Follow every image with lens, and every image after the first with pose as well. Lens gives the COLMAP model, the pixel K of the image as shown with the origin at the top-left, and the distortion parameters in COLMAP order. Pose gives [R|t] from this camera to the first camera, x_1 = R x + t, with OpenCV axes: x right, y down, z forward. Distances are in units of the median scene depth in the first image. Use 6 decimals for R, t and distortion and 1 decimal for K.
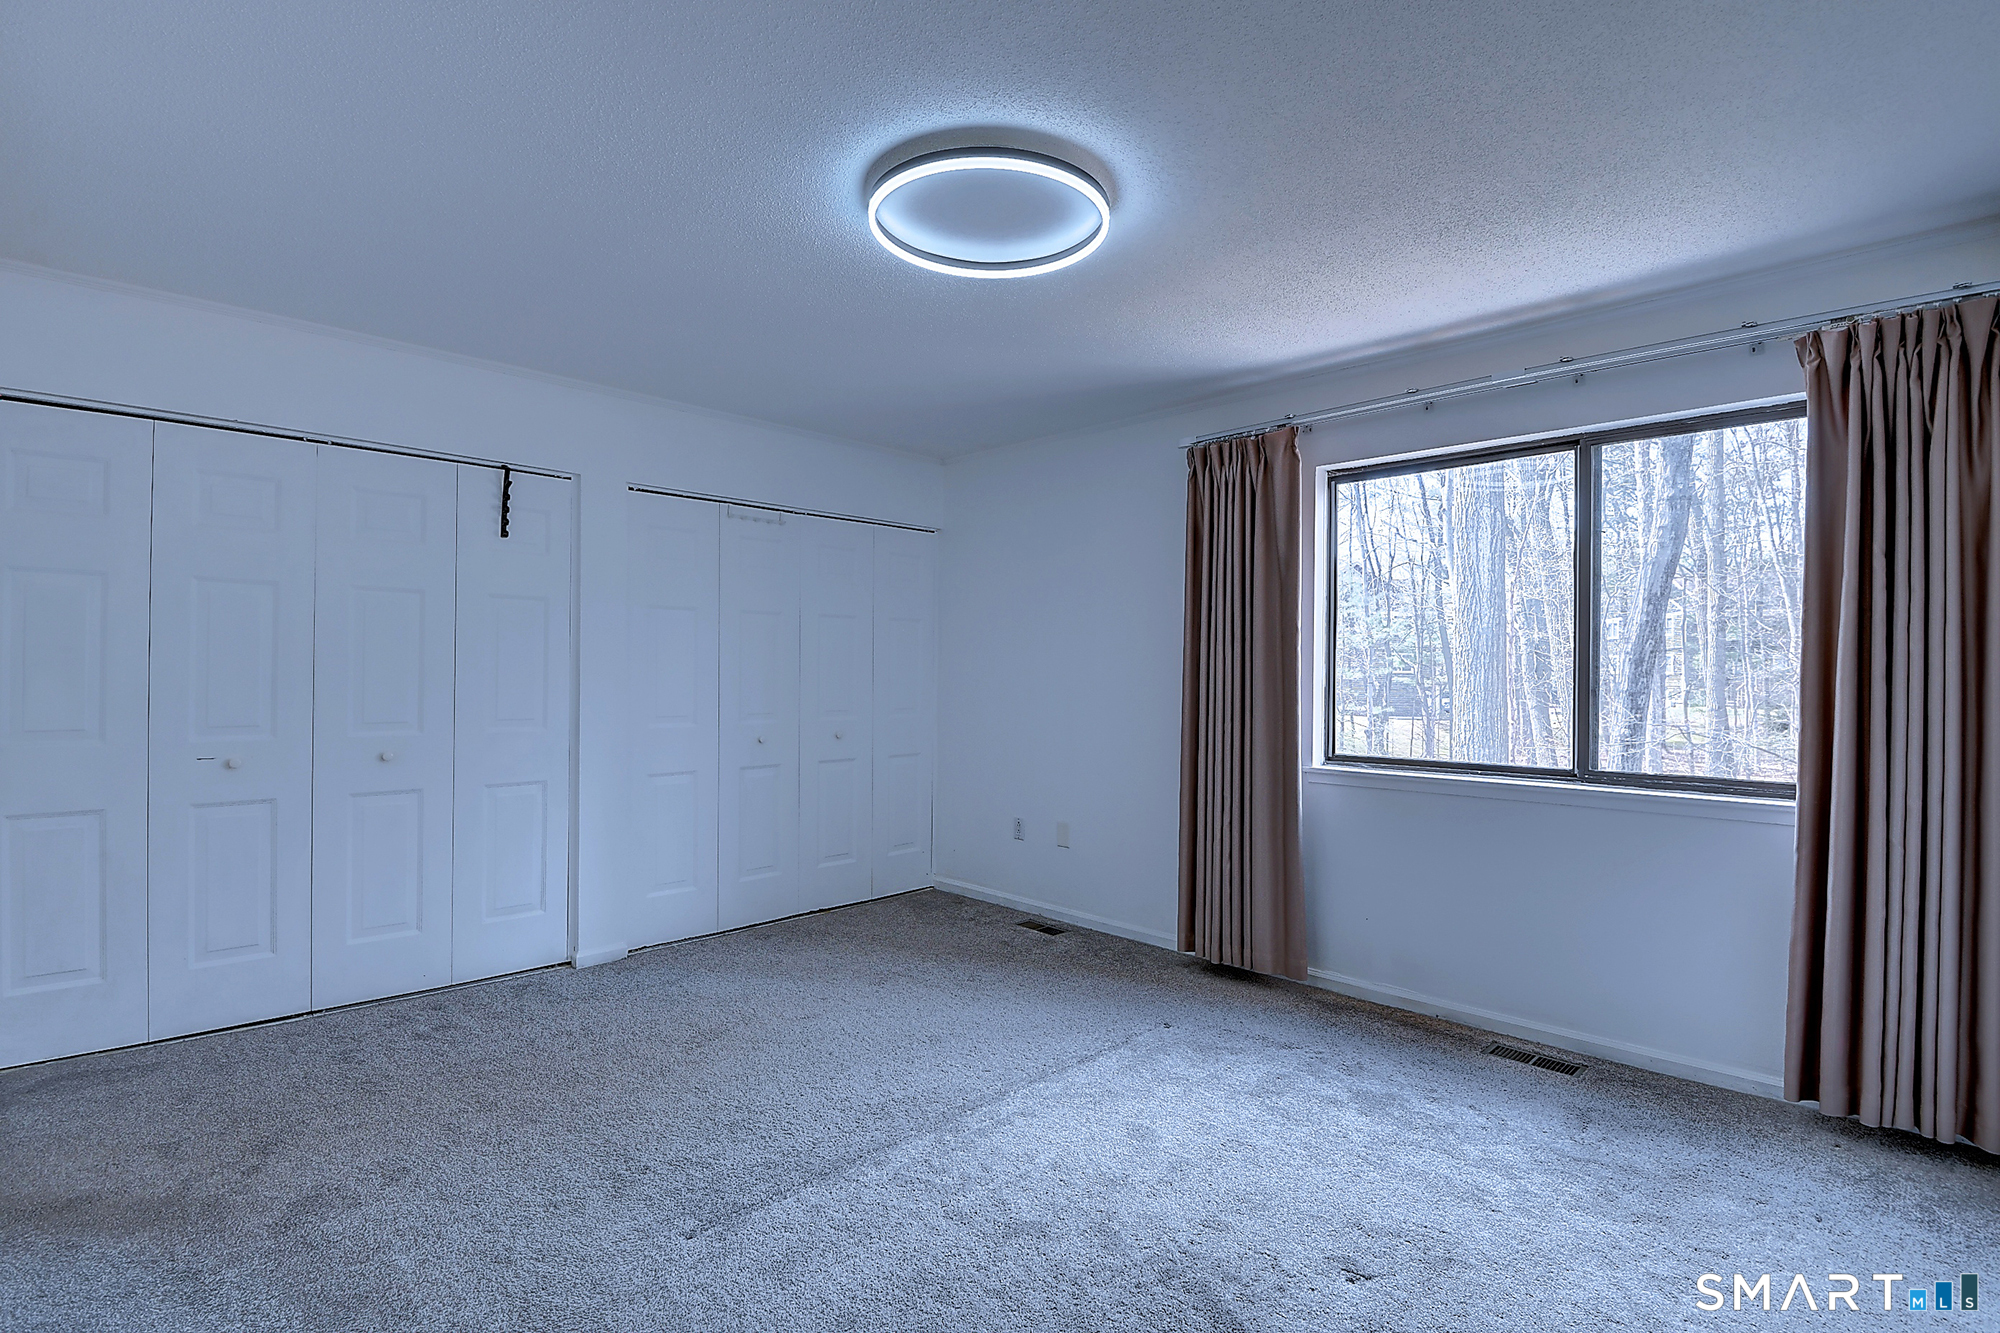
lens RADIAL K [[938.0, 0, 981.9], [0, 938.0, 671.9], [0, 0, 1]] dist [0.026272, -0.042682]
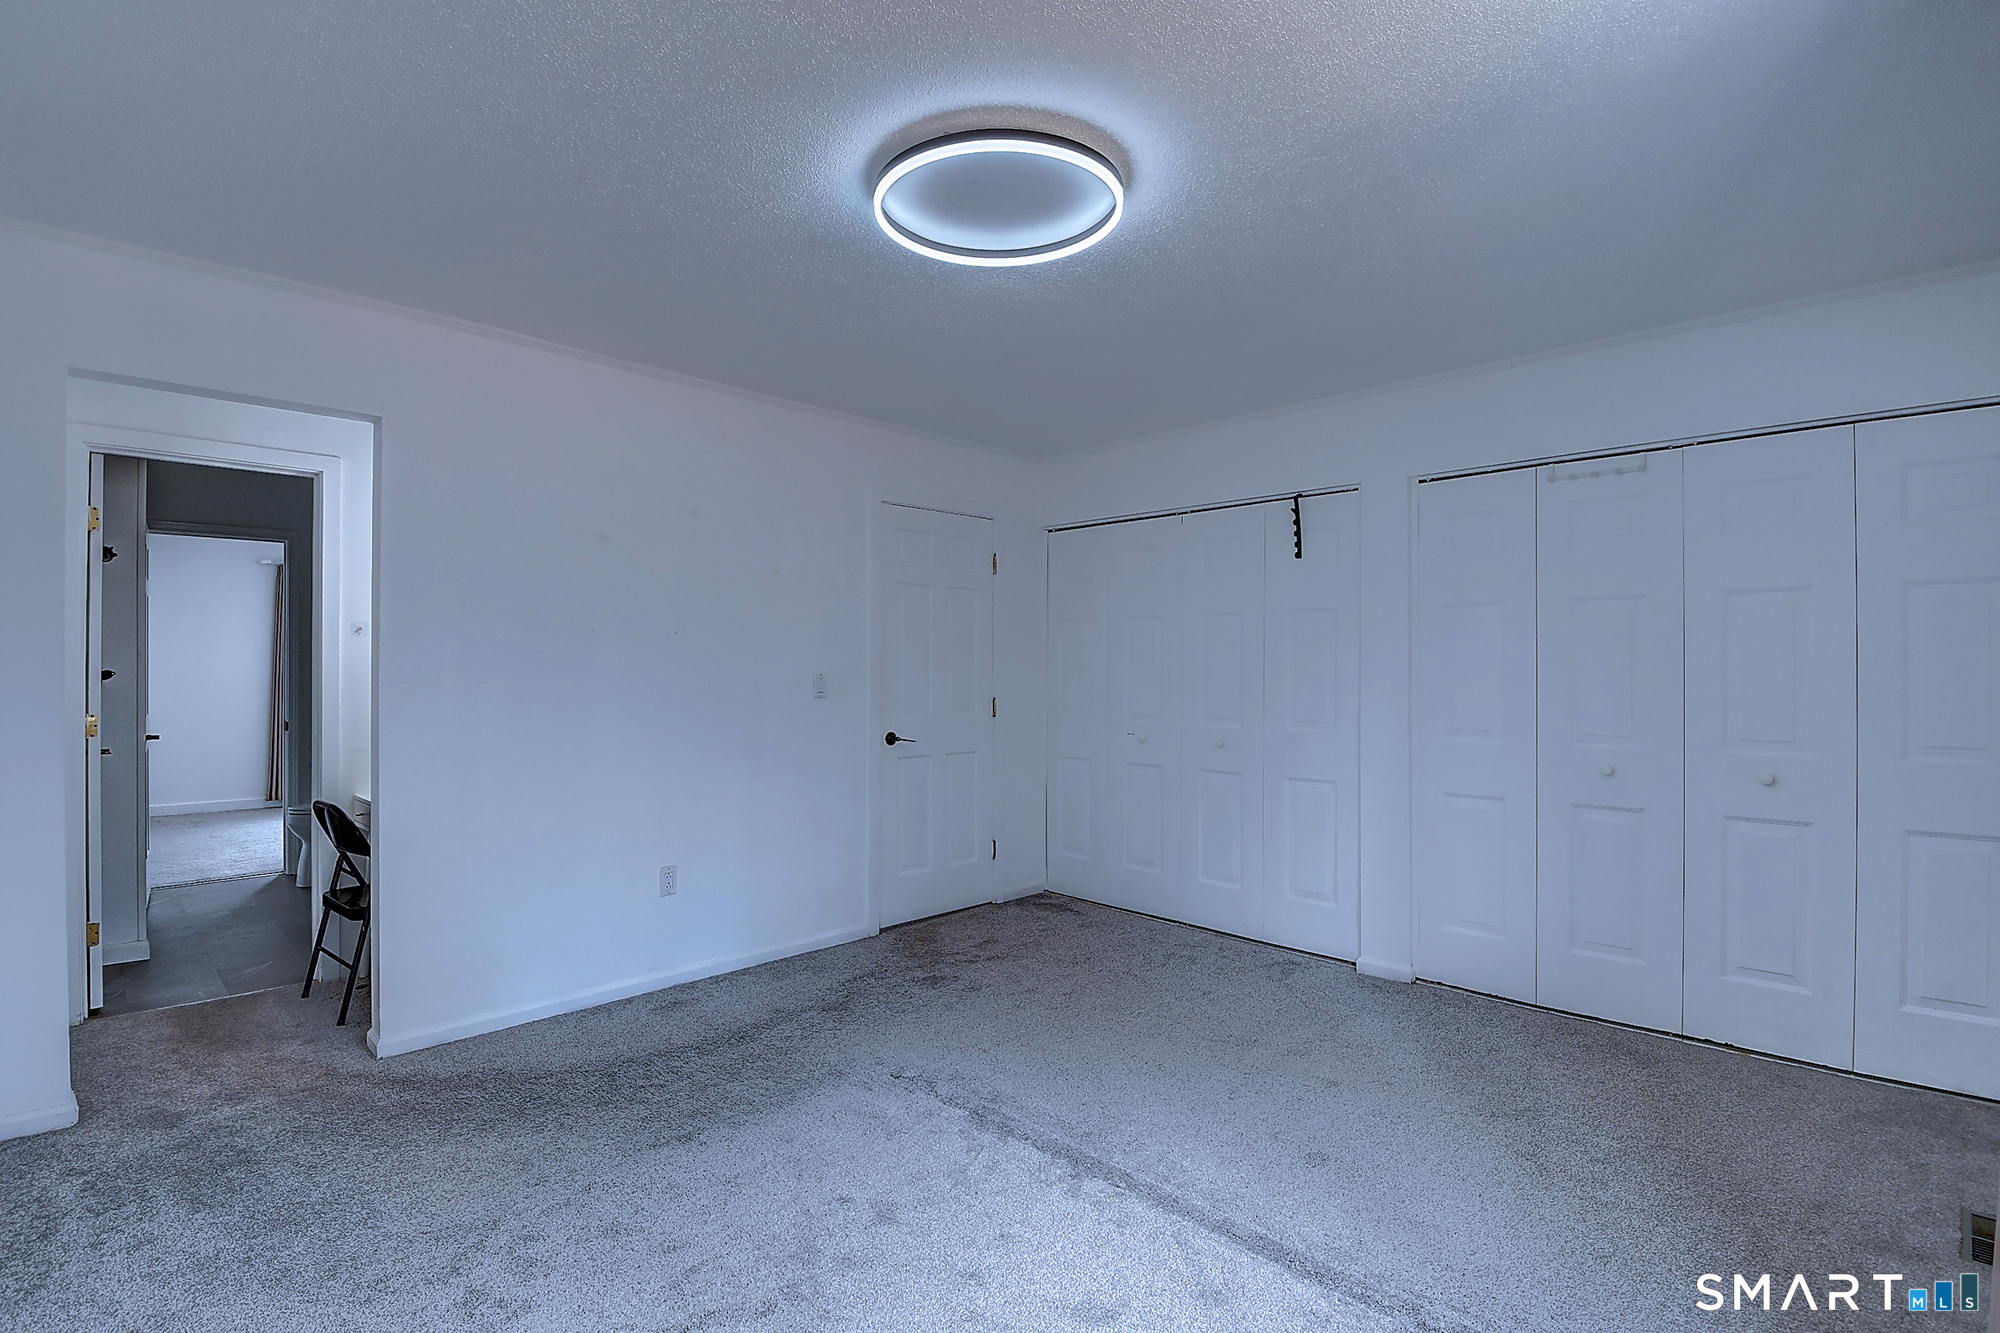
lens RADIAL K [[938.0, 0, 981.9], [0, 938.0, 671.9], [0, 0, 1]] dist [0.026272, -0.042682]
pose [[0.008501, -0.008840, -0.999925, 0.612272], [-0.005255, 0.999947, -0.008885, 0.004357], [0.999950, 0.005330, 0.008455, 0.618918]]
